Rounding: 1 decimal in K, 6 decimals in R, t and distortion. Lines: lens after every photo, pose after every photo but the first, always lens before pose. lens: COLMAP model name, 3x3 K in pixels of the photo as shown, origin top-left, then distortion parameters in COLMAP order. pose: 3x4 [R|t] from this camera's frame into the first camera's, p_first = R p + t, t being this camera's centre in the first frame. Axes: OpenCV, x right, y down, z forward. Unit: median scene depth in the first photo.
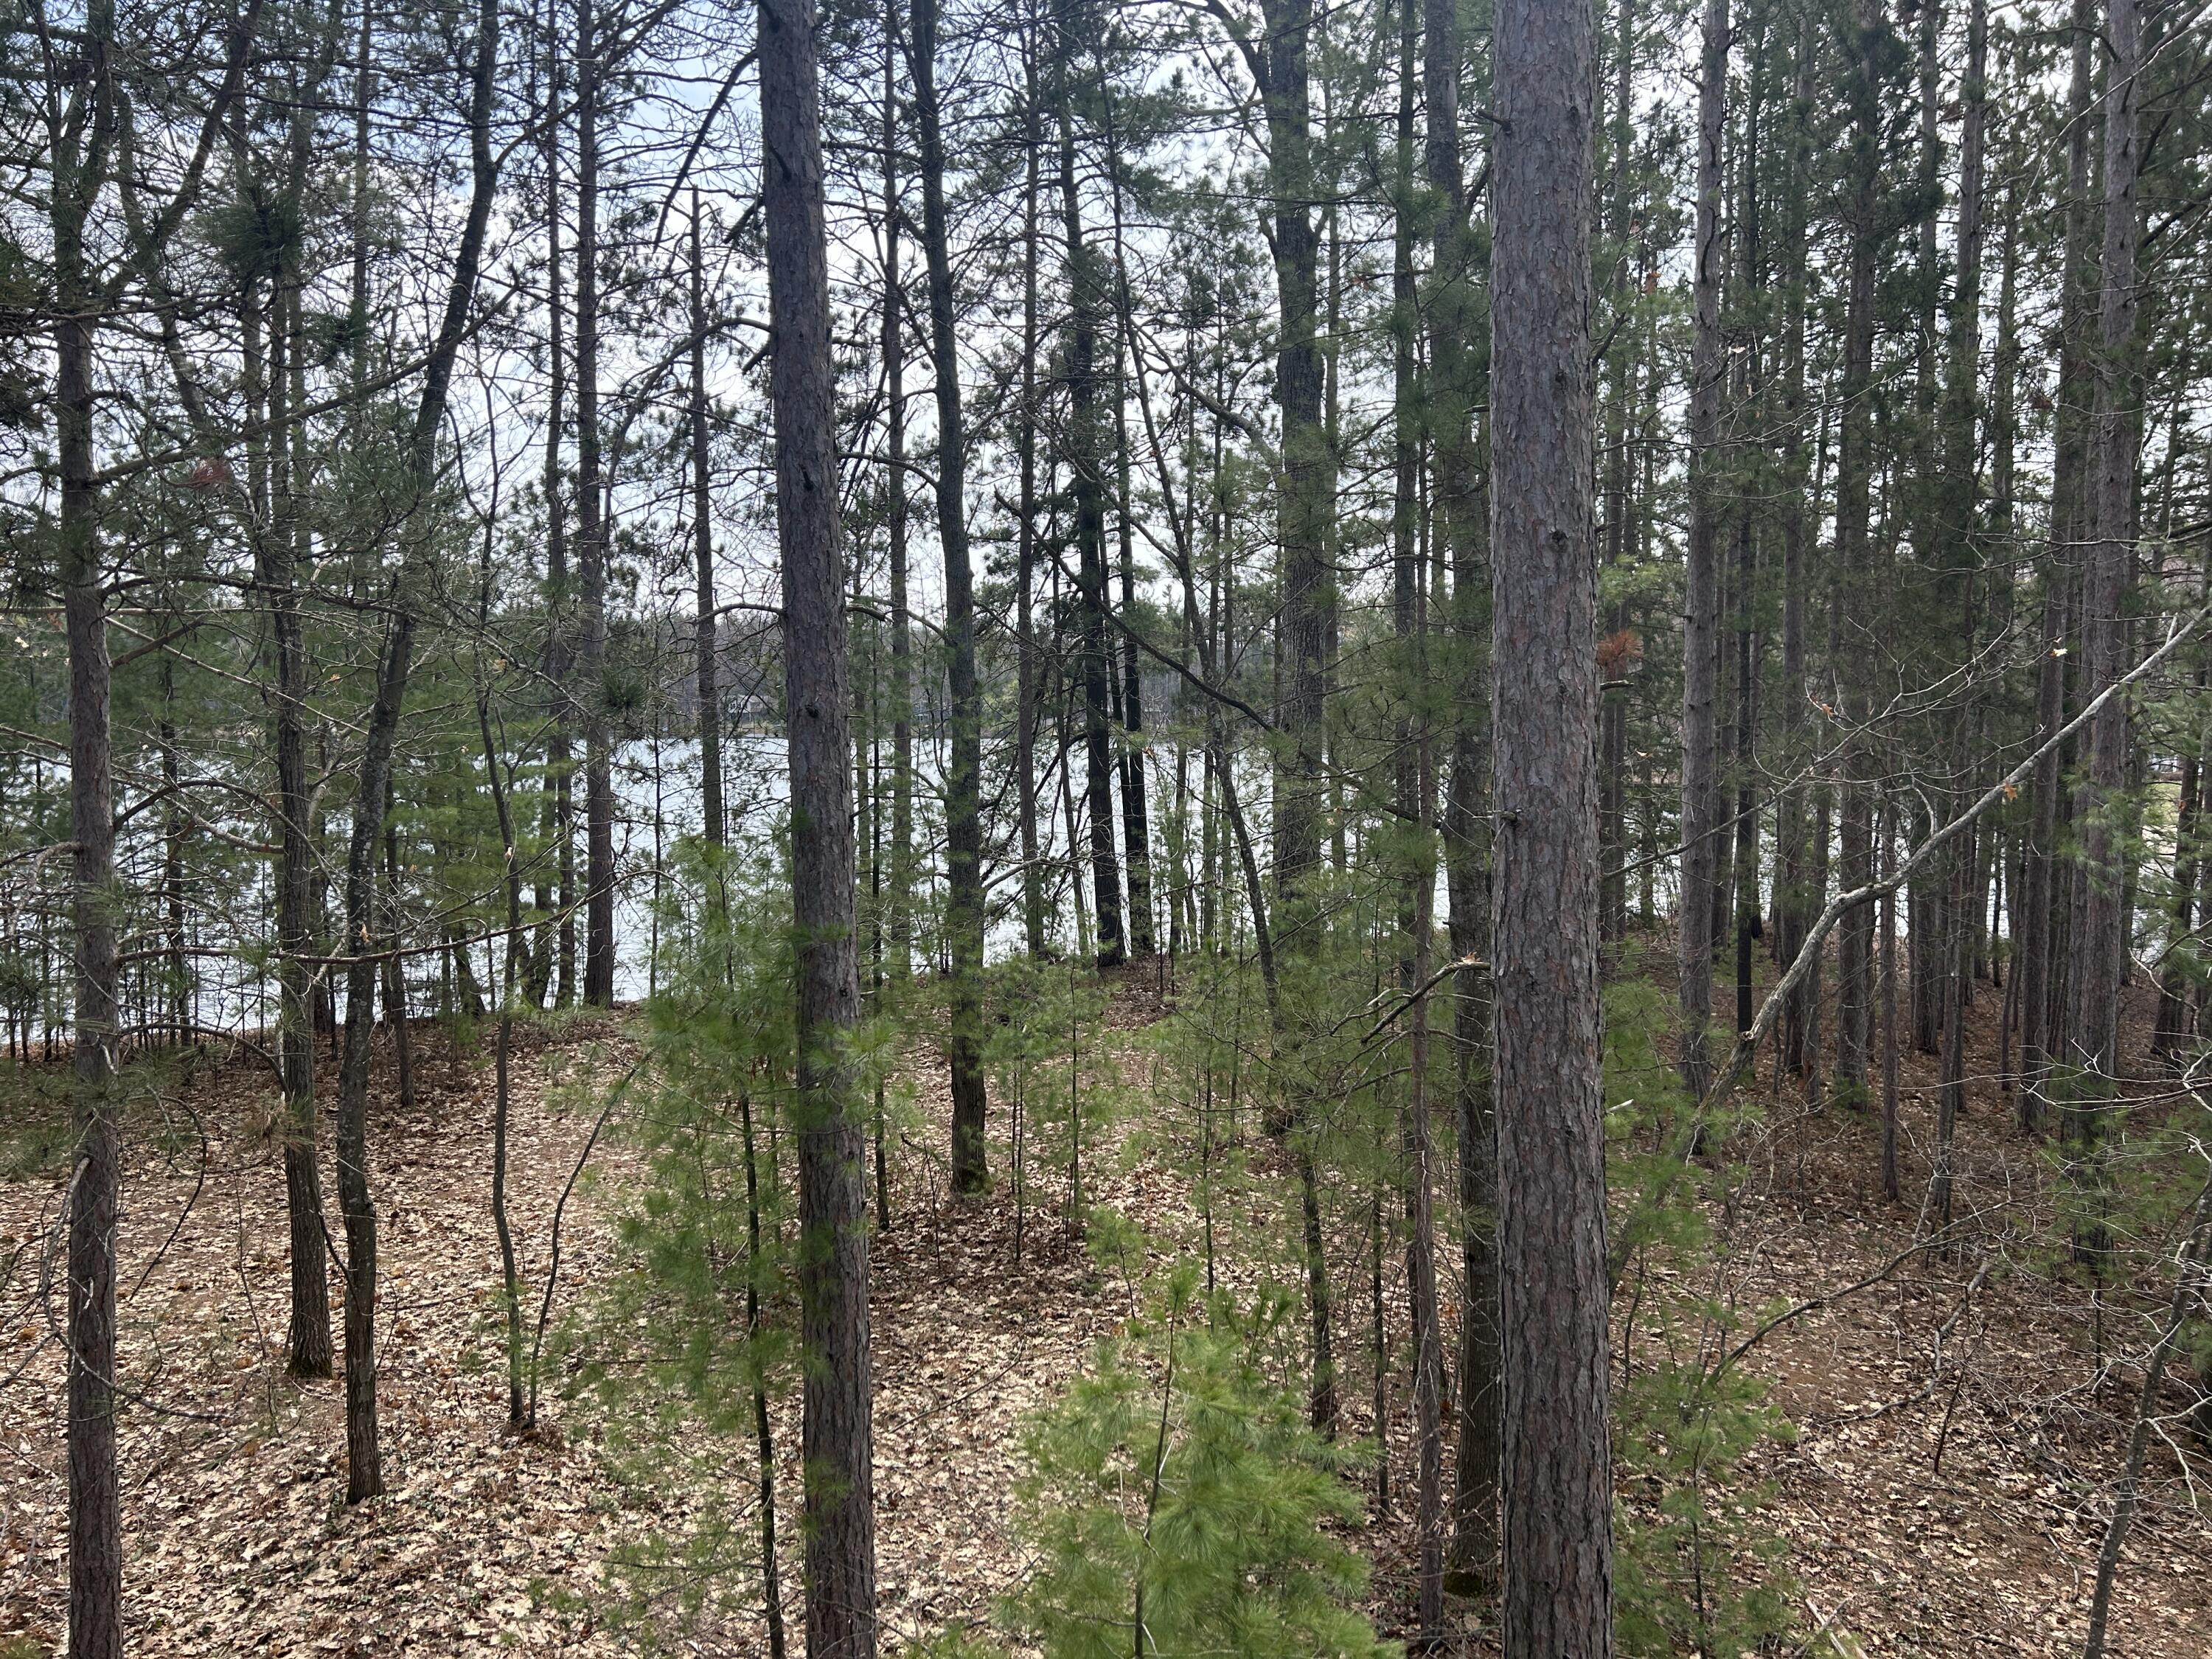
lens RADIAL K [[1689.7, 0, 1106.5], [0, 1689.7, 836.7], [0, 0, 1]] dist [0.074500, -0.057543]
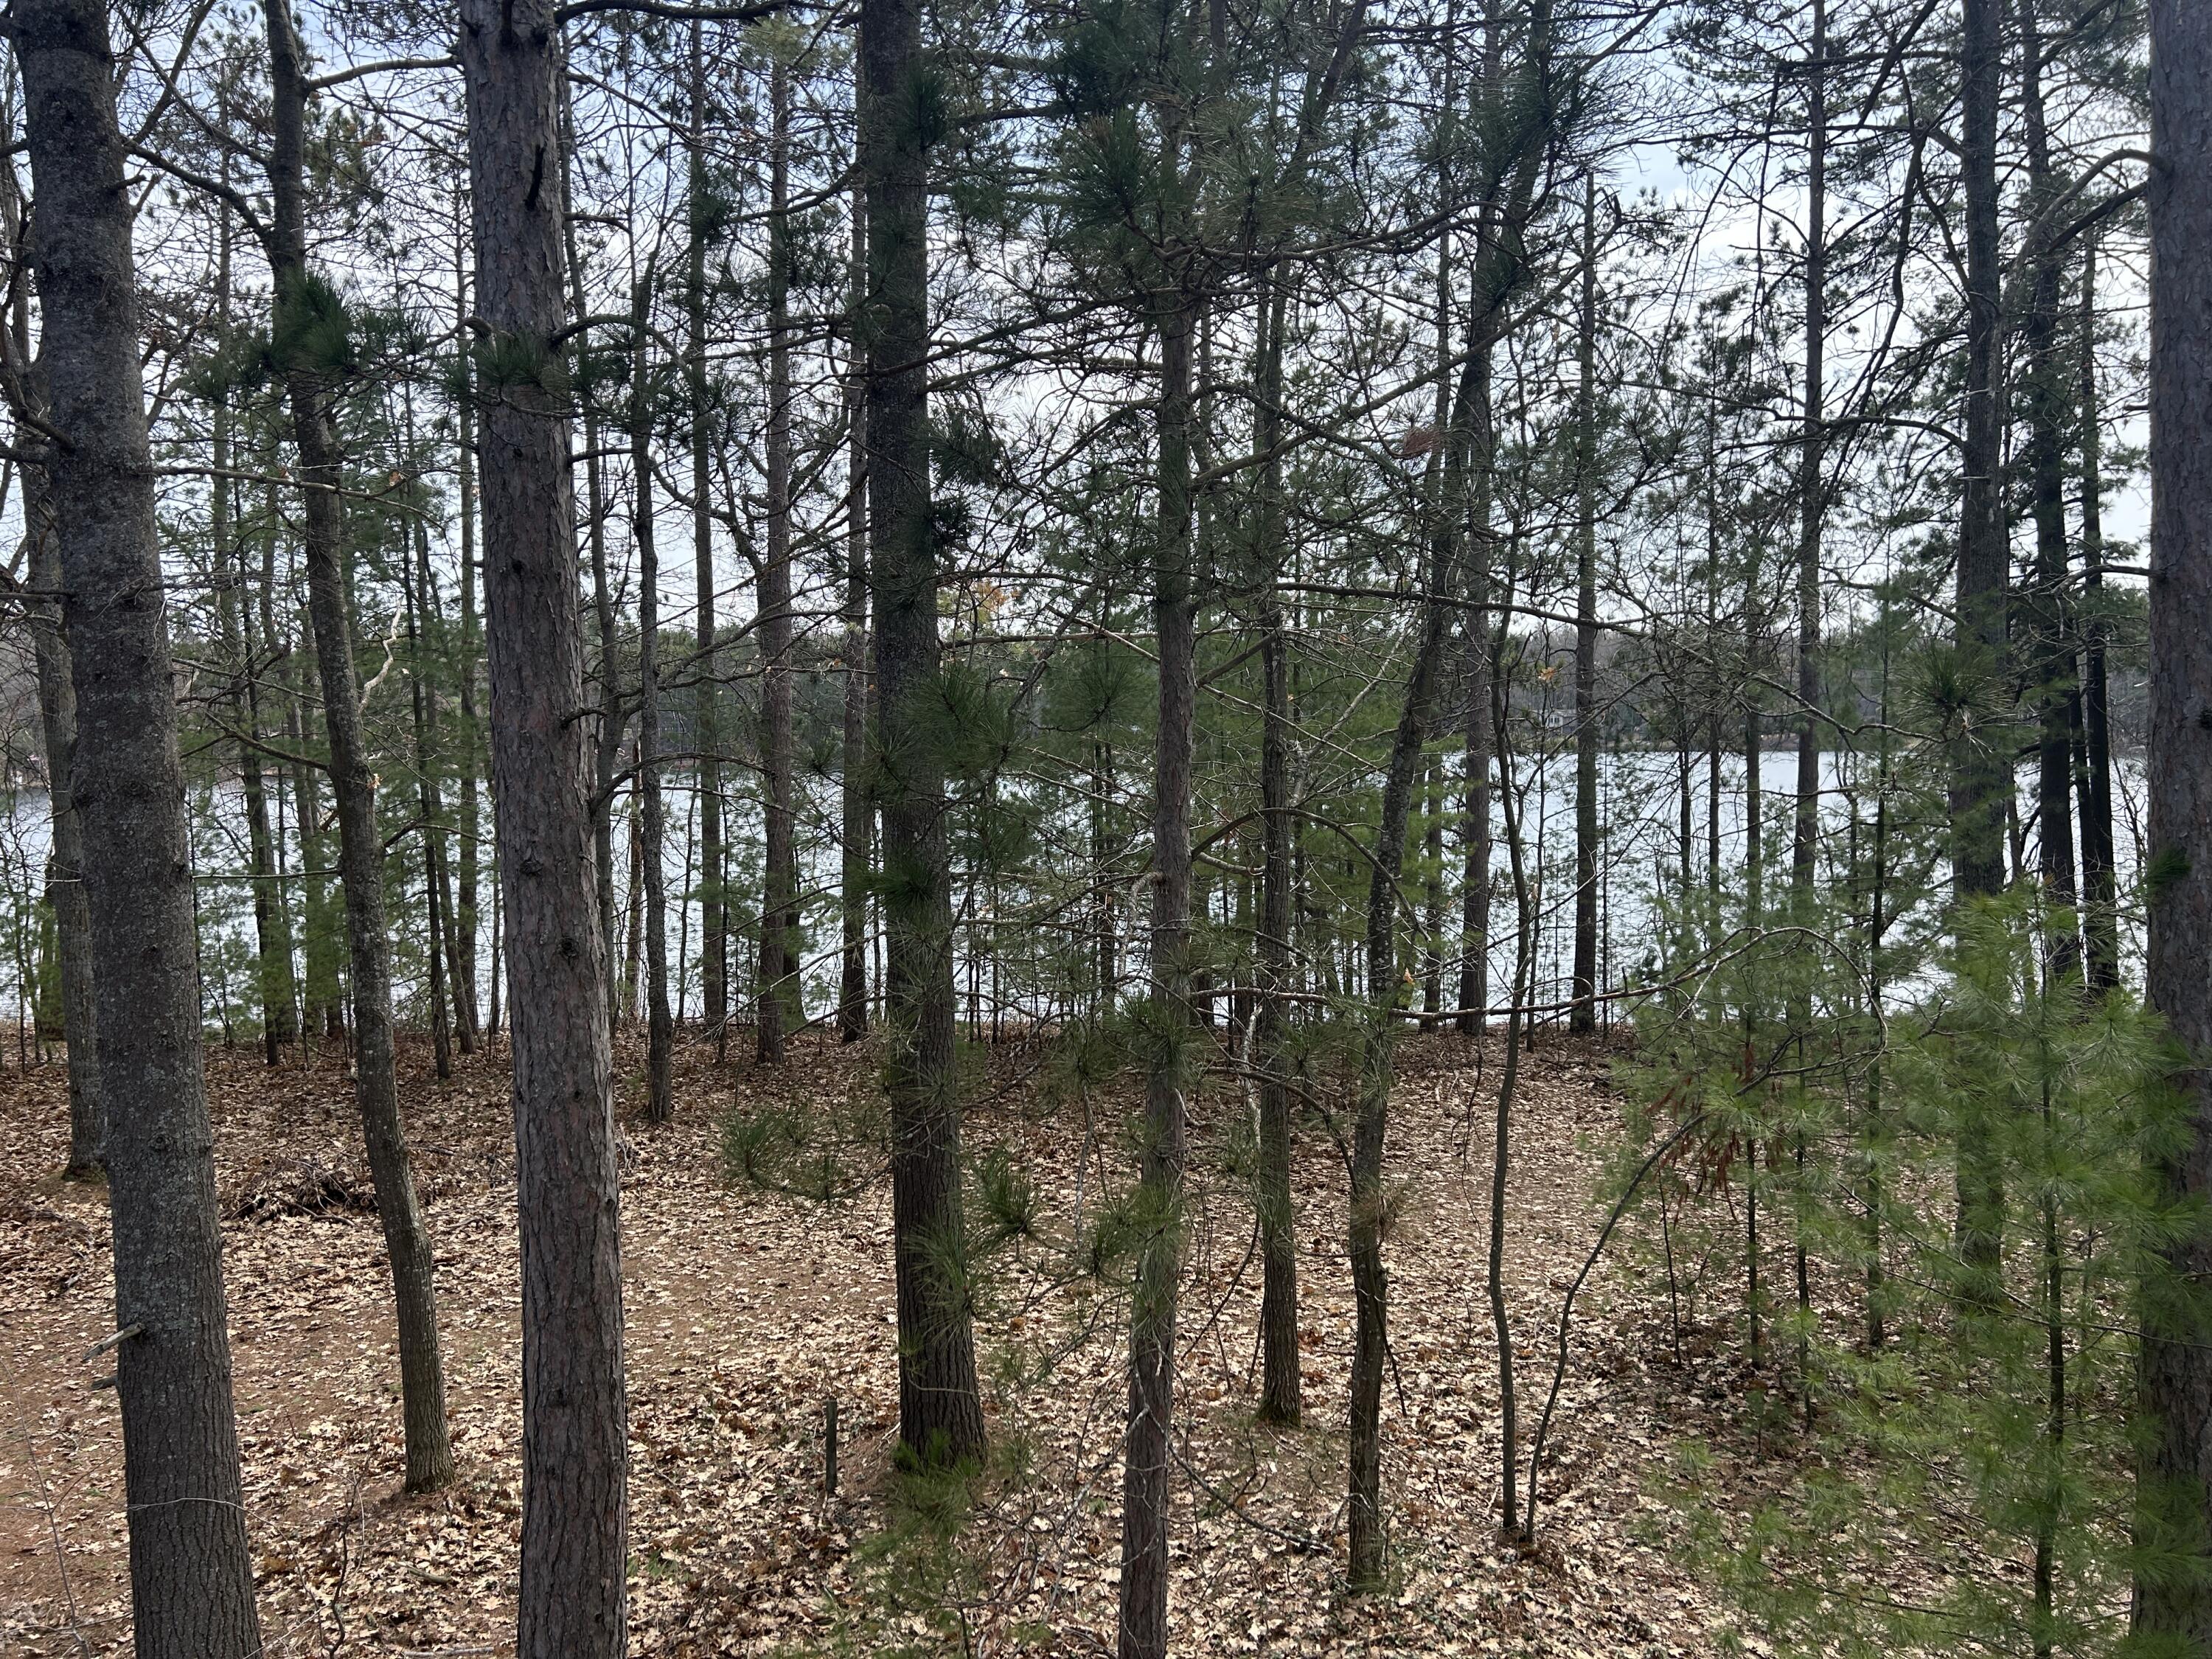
lens RADIAL K [[1689.7, 0, 1117.0], [0, 1689.7, 826.8], [0, 0, 1]] dist [0.074500, -0.057543]
pose [[0.895829, 0.014055, -0.444177, -0.141759], [-0.020433, 0.999745, -0.009576, -0.009703], [0.443929, 0.017654, 0.895888, 0.113033]]
